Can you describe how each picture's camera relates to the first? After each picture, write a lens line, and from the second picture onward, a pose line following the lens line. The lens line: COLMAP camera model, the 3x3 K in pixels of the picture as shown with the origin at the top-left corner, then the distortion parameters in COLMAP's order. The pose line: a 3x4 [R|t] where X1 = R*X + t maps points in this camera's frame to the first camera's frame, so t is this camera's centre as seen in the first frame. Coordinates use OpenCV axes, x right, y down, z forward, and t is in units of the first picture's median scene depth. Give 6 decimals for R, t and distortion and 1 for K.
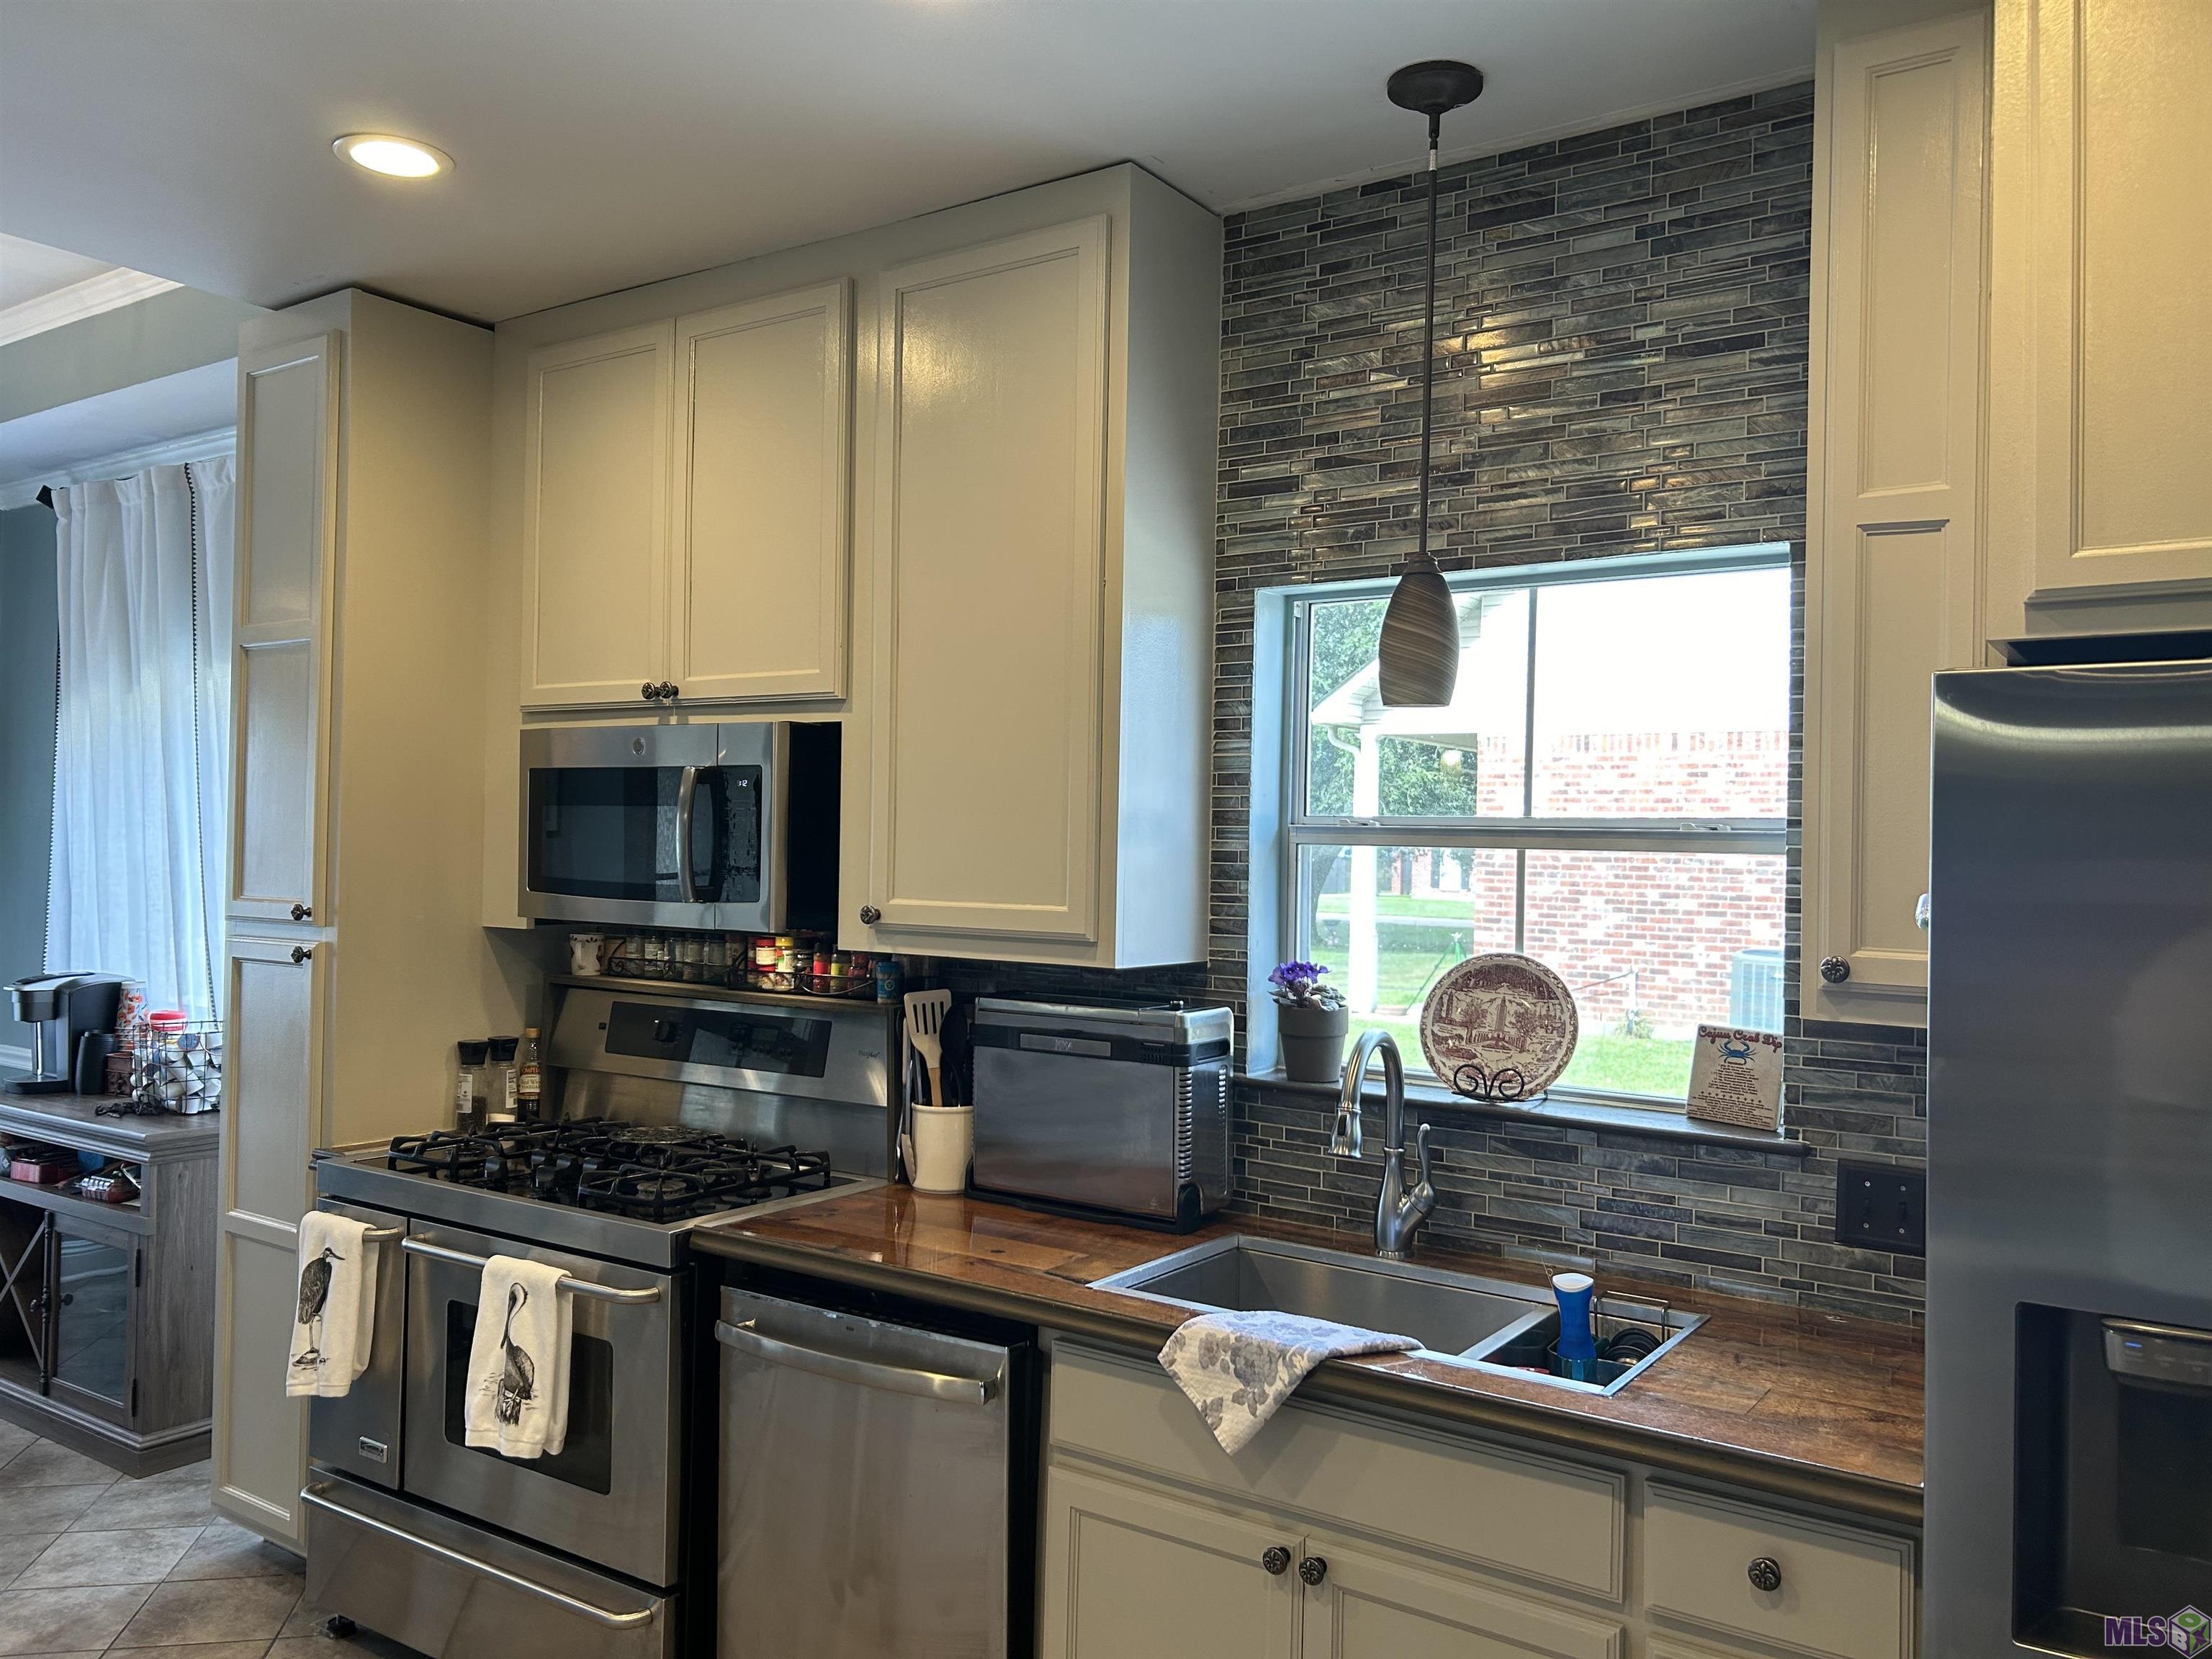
lens RADIAL K [[1661.1, 0, 1106.0], [0, 1661.1, 829.5], [0, 0, 1]] dist [0.055706, -0.067150]
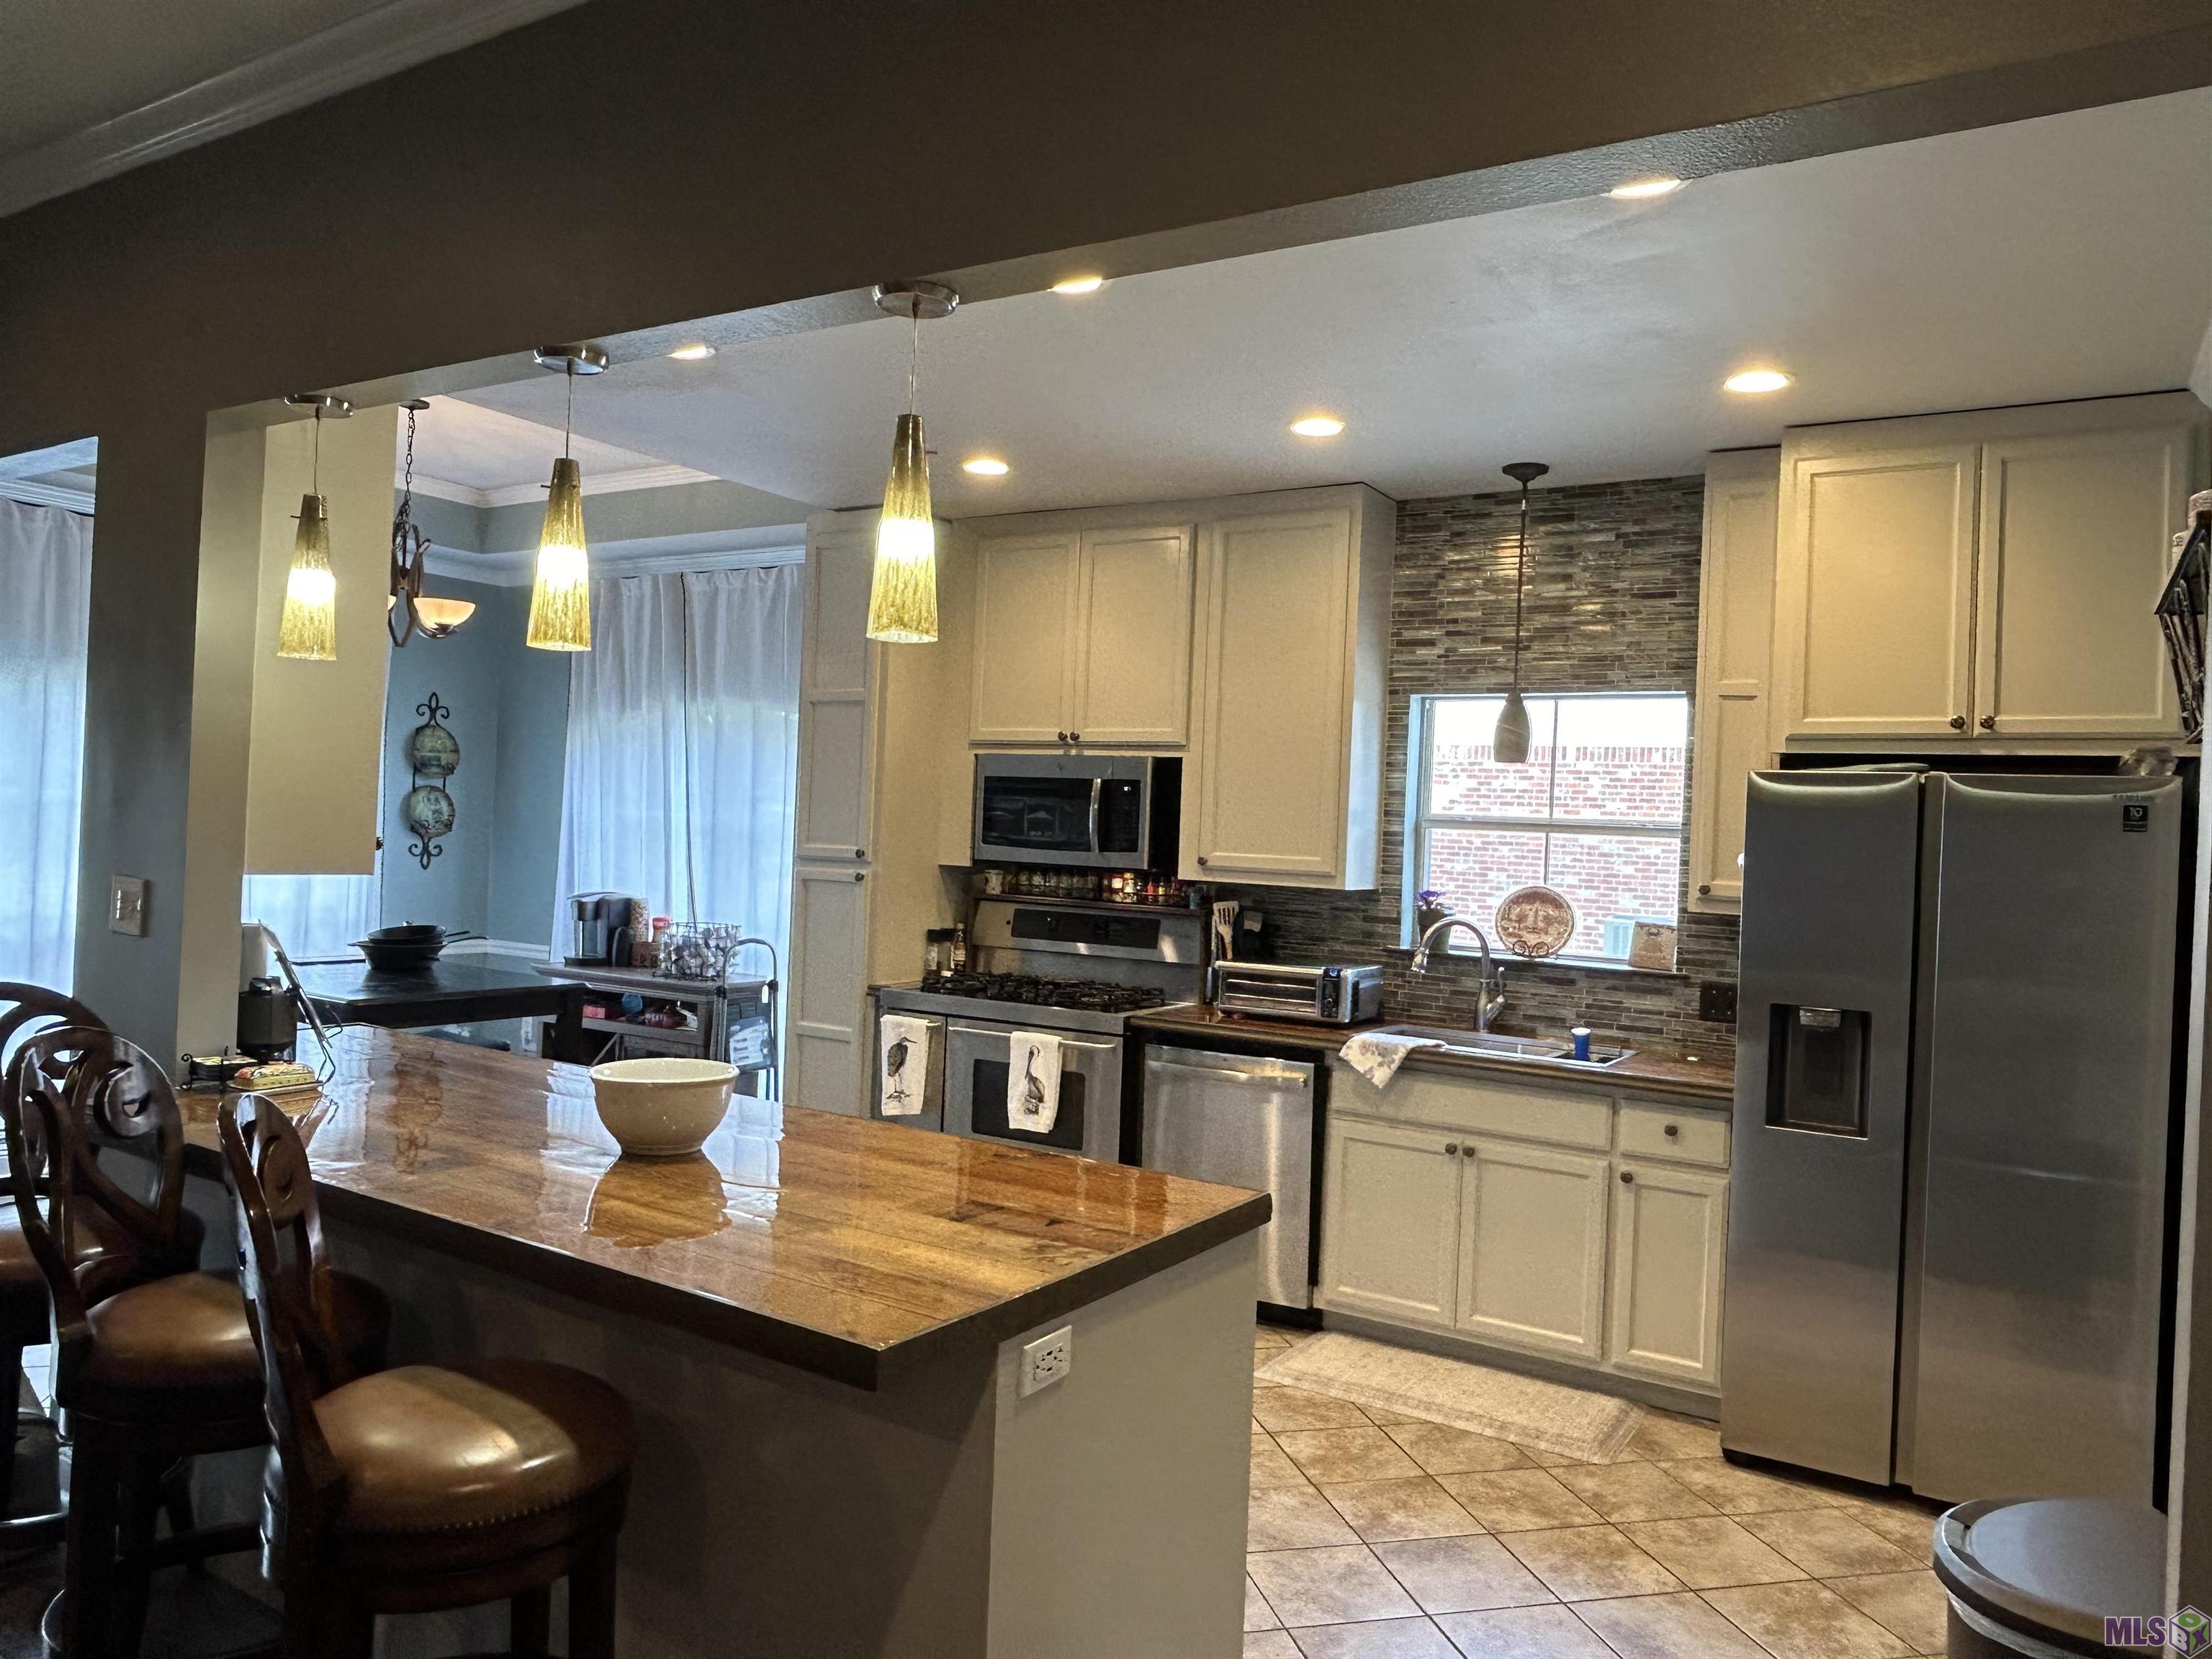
lens RADIAL K [[1511.5, 0, 1094.7], [0, 1511.5, 821.4], [0, 0, 1]] dist [0.005944, 0.000120]
pose [[0.998796, 0.022794, 0.043441, -0.351505], [-0.023156, 0.999701, 0.007853, -0.003975], [-0.043249, -0.008849, 0.999025, -0.740299]]
